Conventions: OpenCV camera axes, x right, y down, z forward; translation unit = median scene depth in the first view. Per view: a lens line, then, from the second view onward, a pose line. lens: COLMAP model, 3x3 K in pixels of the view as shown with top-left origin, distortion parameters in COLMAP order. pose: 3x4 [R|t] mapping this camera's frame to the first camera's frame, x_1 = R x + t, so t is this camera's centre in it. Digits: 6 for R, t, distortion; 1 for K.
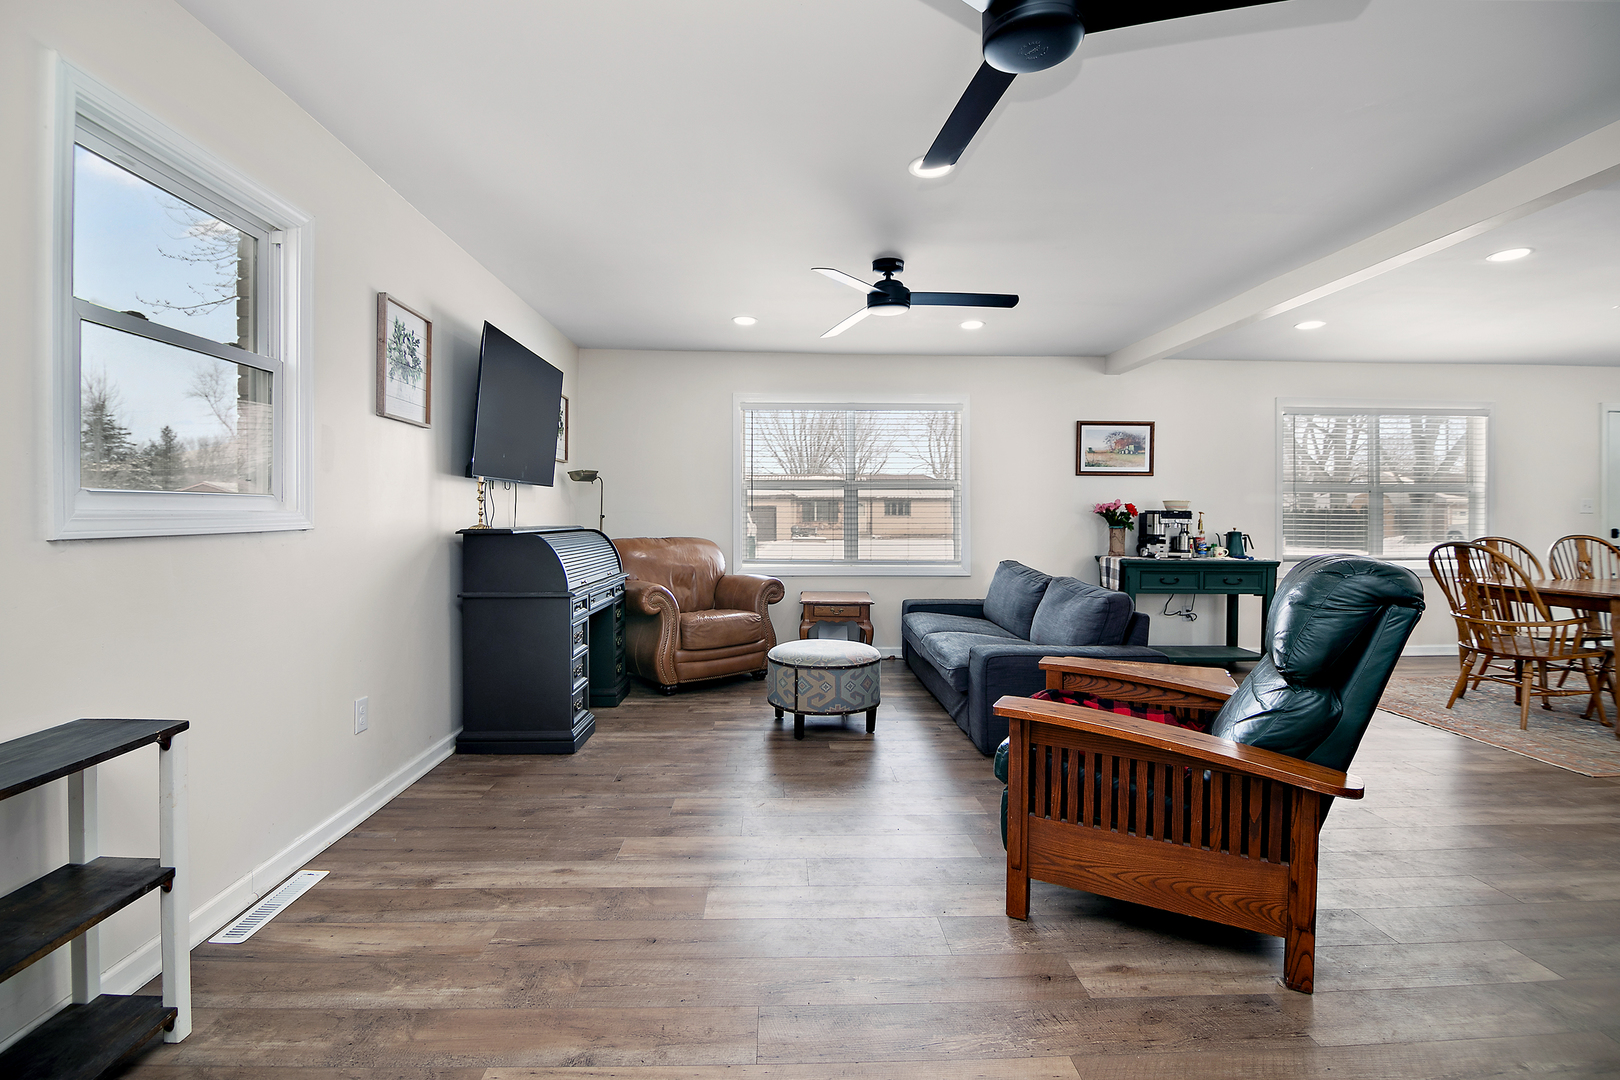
lens RADIAL K [[729.6, 0, 803.4], [0, 729.6, 525.1], [0, 0, 1]] dist [-0.015960, -0.003603]
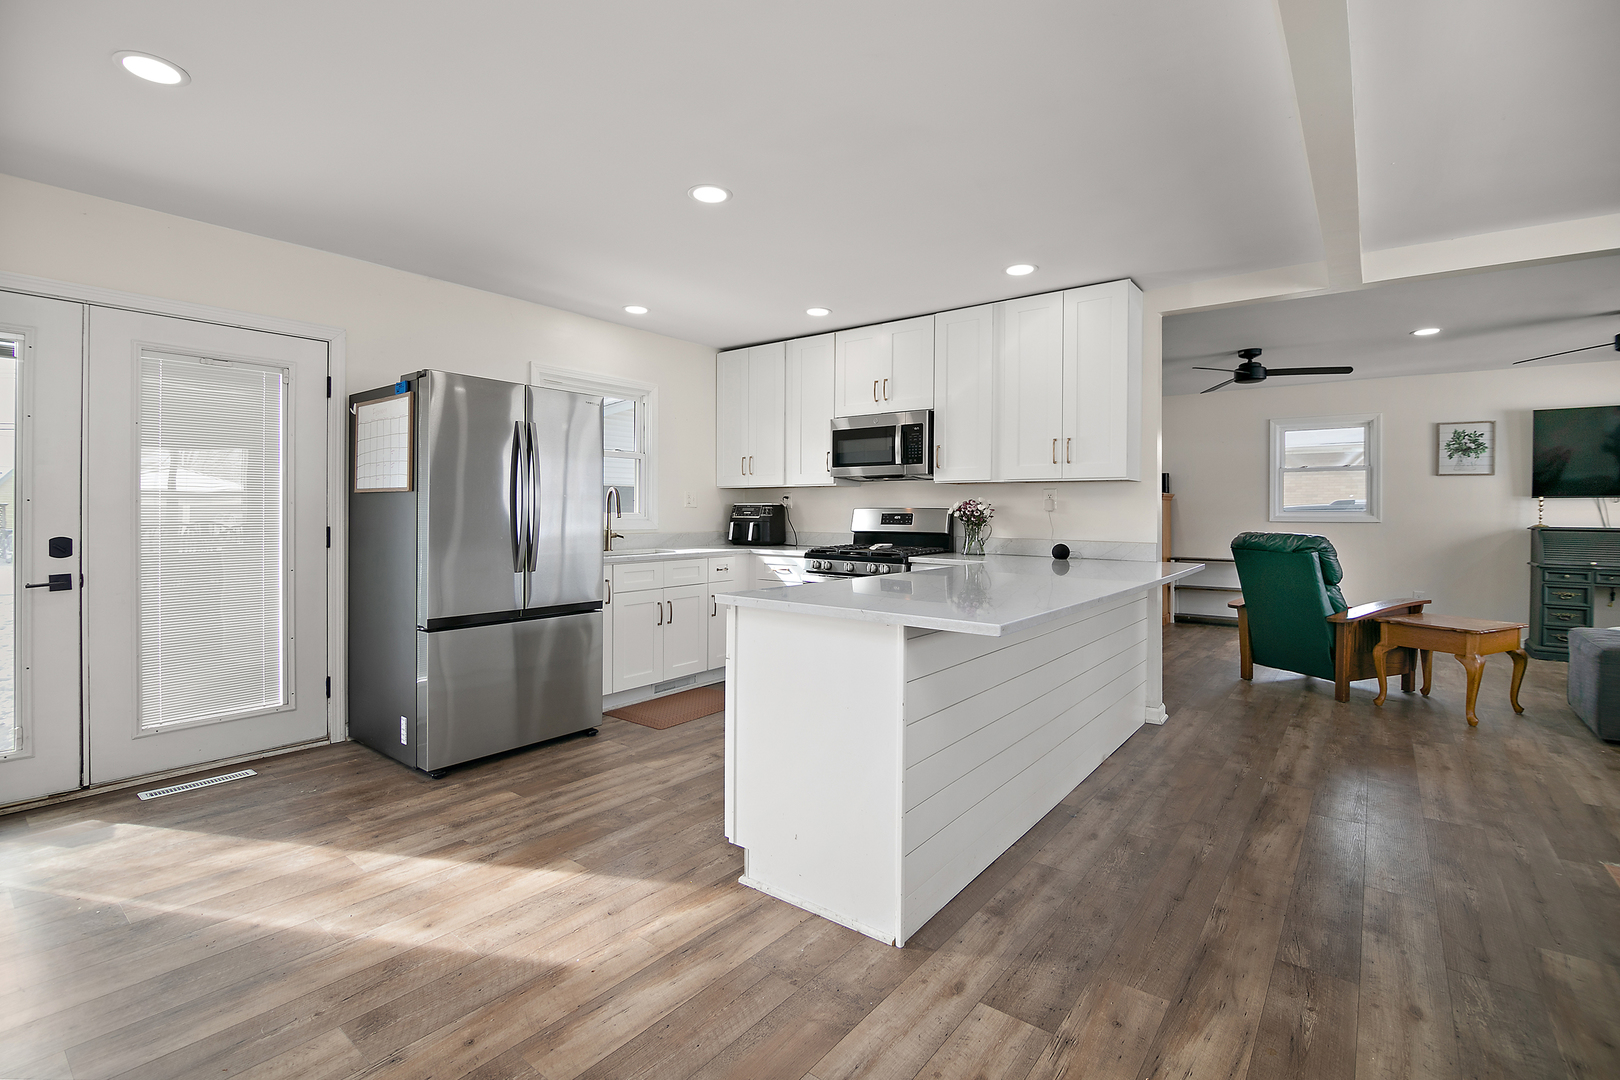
lens RADIAL K [[729.6, 0, 807.1], [0, 729.6, 525.5], [0, 0, 1]] dist [-0.015960, -0.003603]
pose [[-0.646454, 0.007483, -0.762917, 1.366649], [-0.019770, 0.999452, 0.026555, -0.004542], [0.762697, 0.032250, -0.645951, 0.510008]]
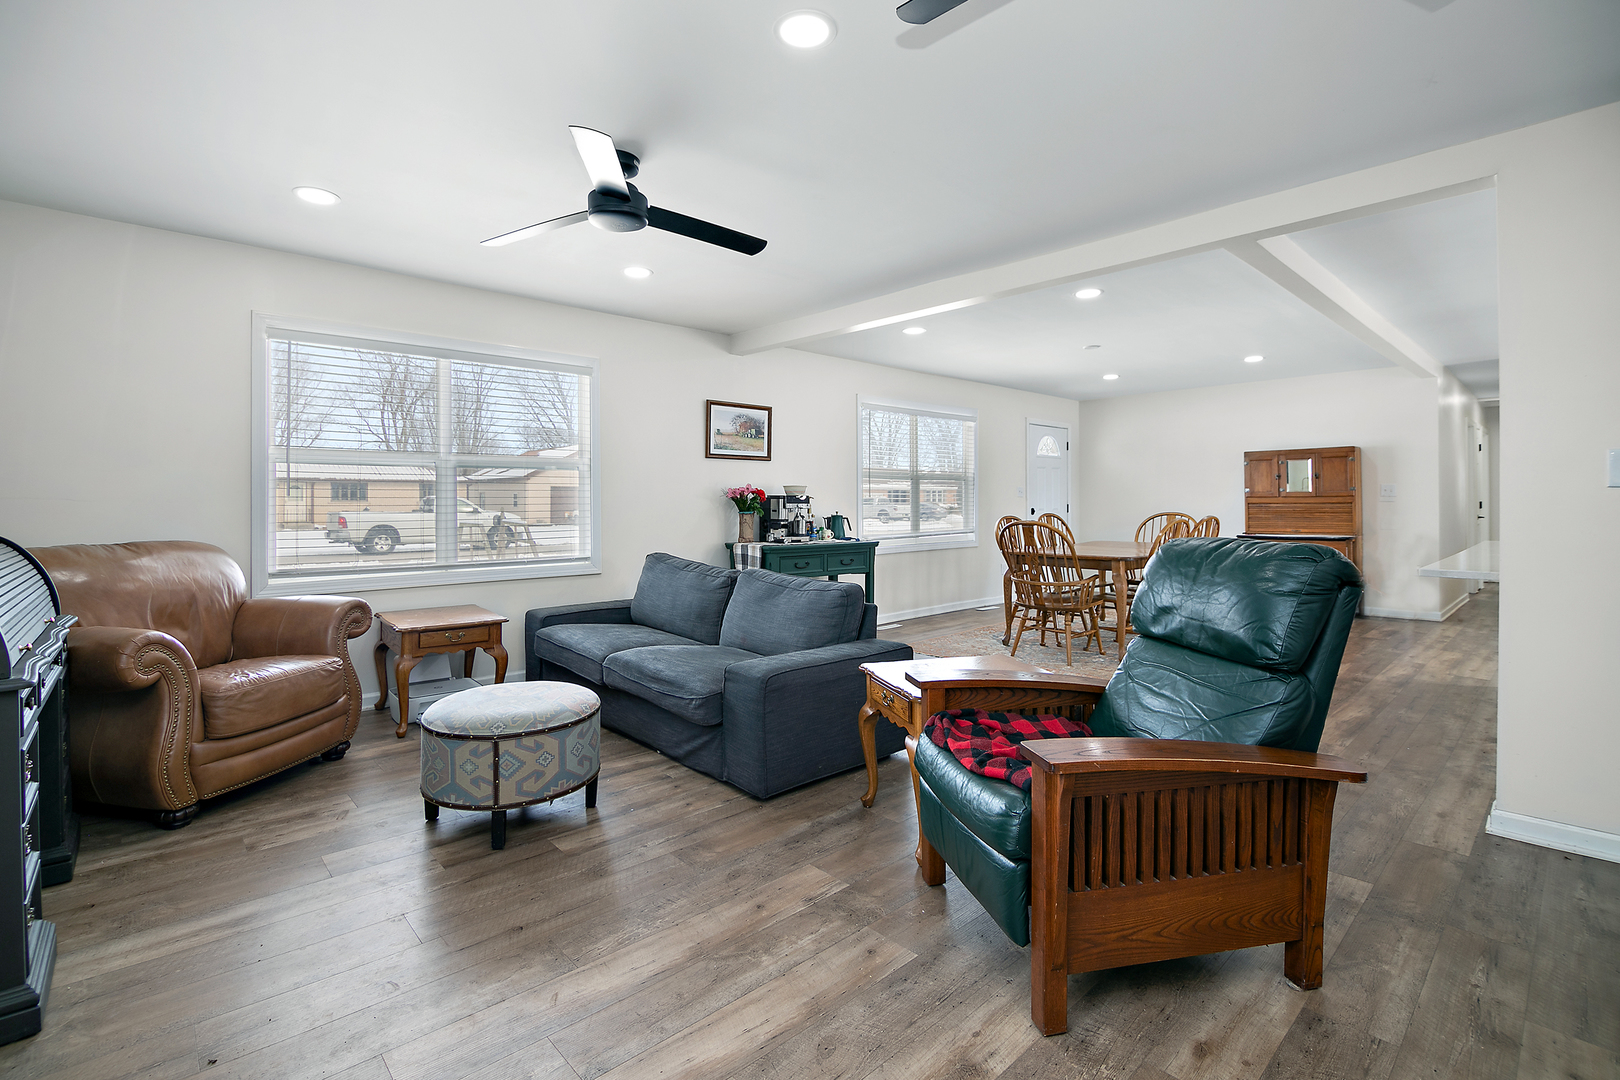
lens RADIAL K [[729.6, 0, 804.8], [0, 729.6, 501.3], [0, 0, 1]] dist [-0.015960, -0.003603]
pose [[0.758793, -0.005608, 0.651308, -0.156200], [0.012984, 0.999894, -0.006517, -0.005410], [-0.651203, 0.013402, 0.758786, 0.235186]]
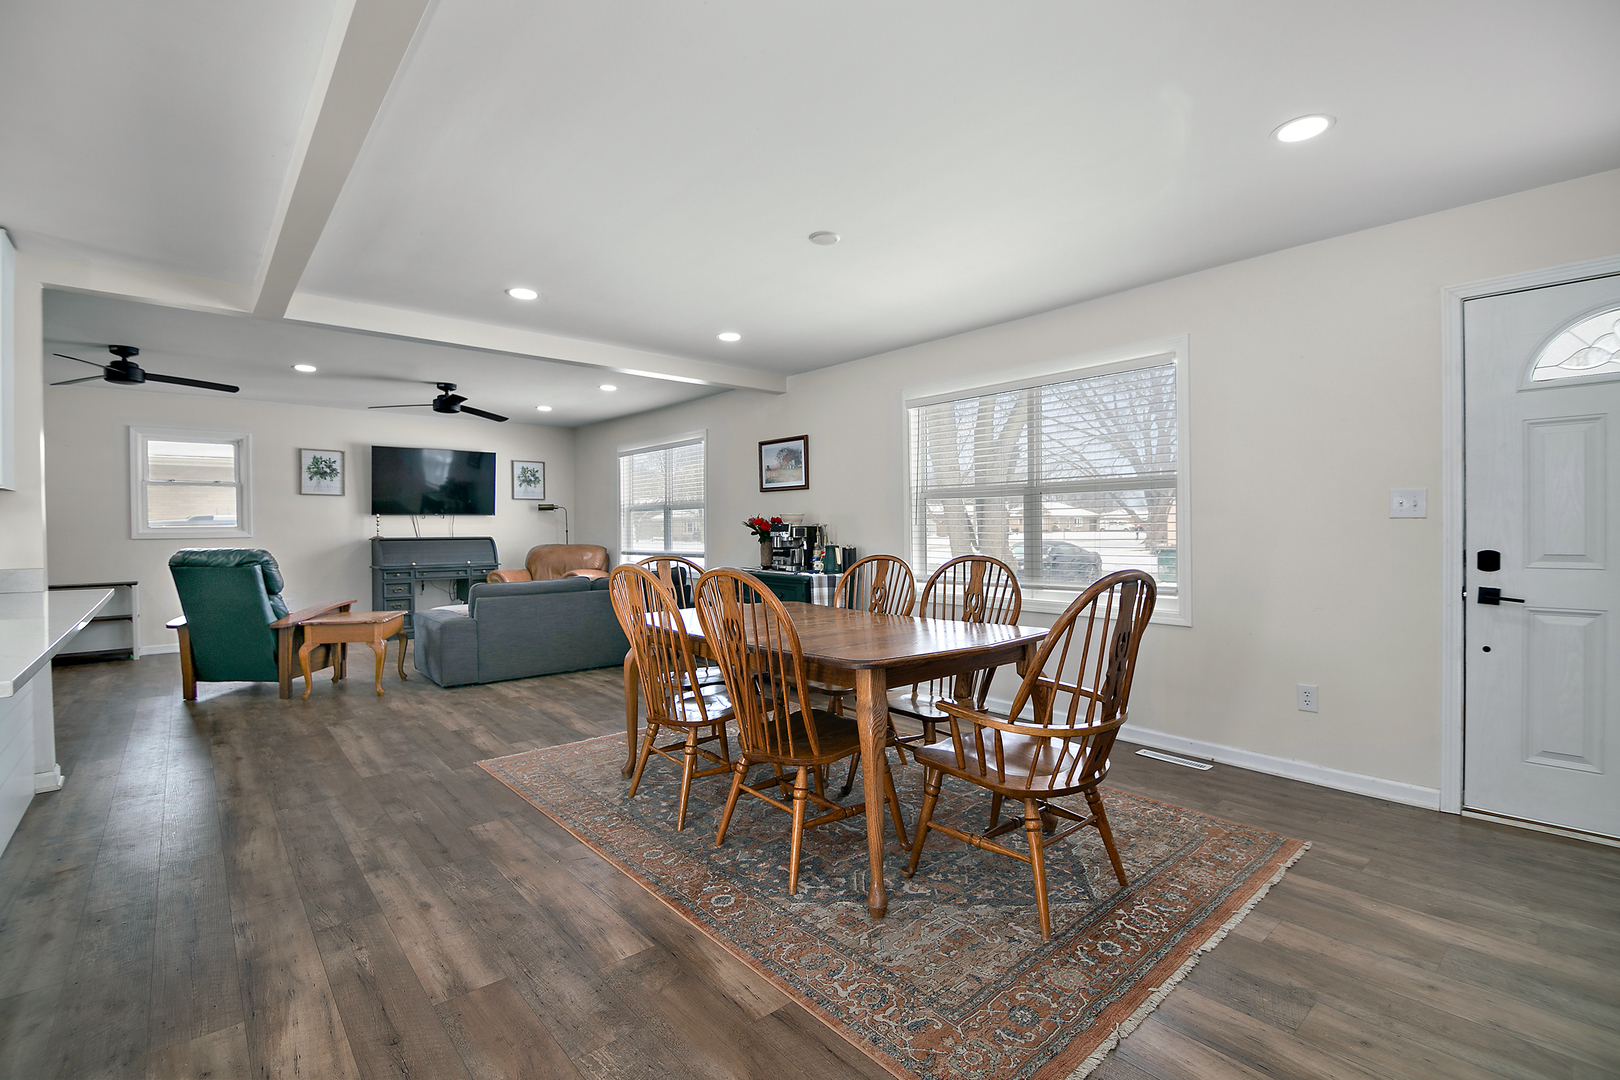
lens RADIAL K [[729.6, 0, 804.5], [0, 729.6, 538.8], [0, 0, 1]] dist [-0.015960, -0.003603]
pose [[0.632902, 0.004683, -0.774218, 1.431147], [-0.003800, 0.999988, 0.002942, -0.000975], [0.774222, 0.001080, 0.632913, 0.401224]]
